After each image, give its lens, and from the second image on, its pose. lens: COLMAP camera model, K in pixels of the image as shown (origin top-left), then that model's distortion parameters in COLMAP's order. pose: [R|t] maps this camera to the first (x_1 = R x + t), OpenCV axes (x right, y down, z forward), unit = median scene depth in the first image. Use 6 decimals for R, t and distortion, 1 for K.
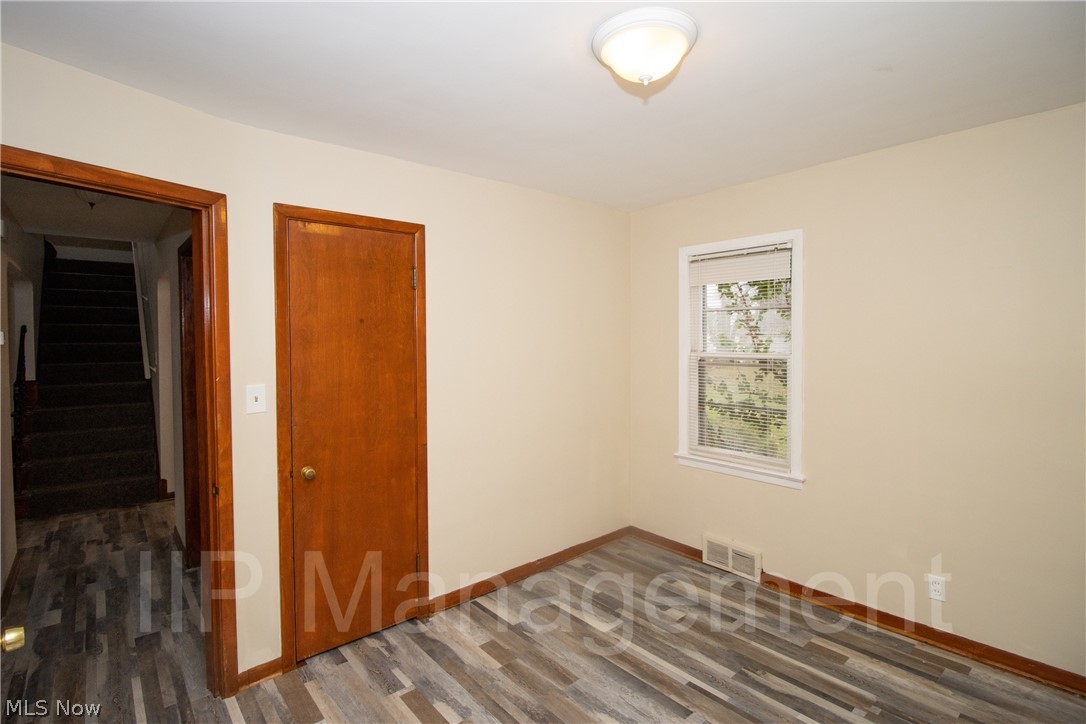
lens RADIAL K [[511.8, 0, 535.3], [0, 511.8, 354.6], [0, 0, 1]] dist [-0.006395, -0.001355]
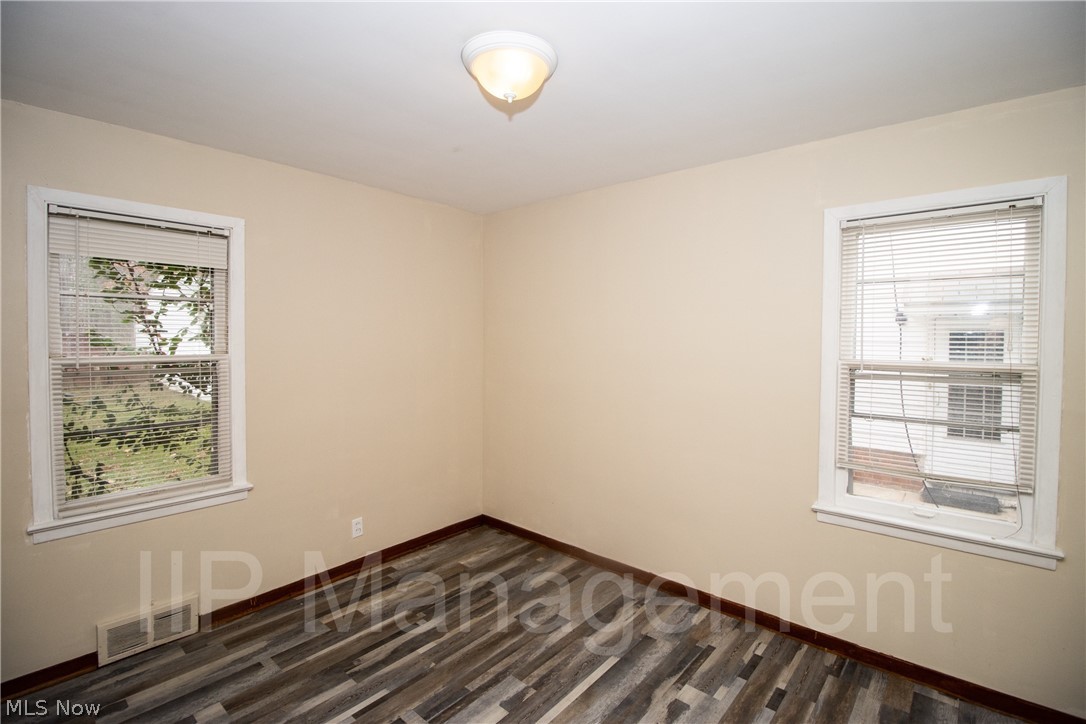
lens RADIAL K [[511.8, 0, 535.2], [0, 511.8, 355.9], [0, 0, 1]] dist [-0.006395, -0.001355]
pose [[-0.132270, -0.032852, 0.990669, -0.422709], [0.027312, 0.998950, 0.036773, -0.014861], [-0.990837, 0.031921, -0.131233, 0.531426]]
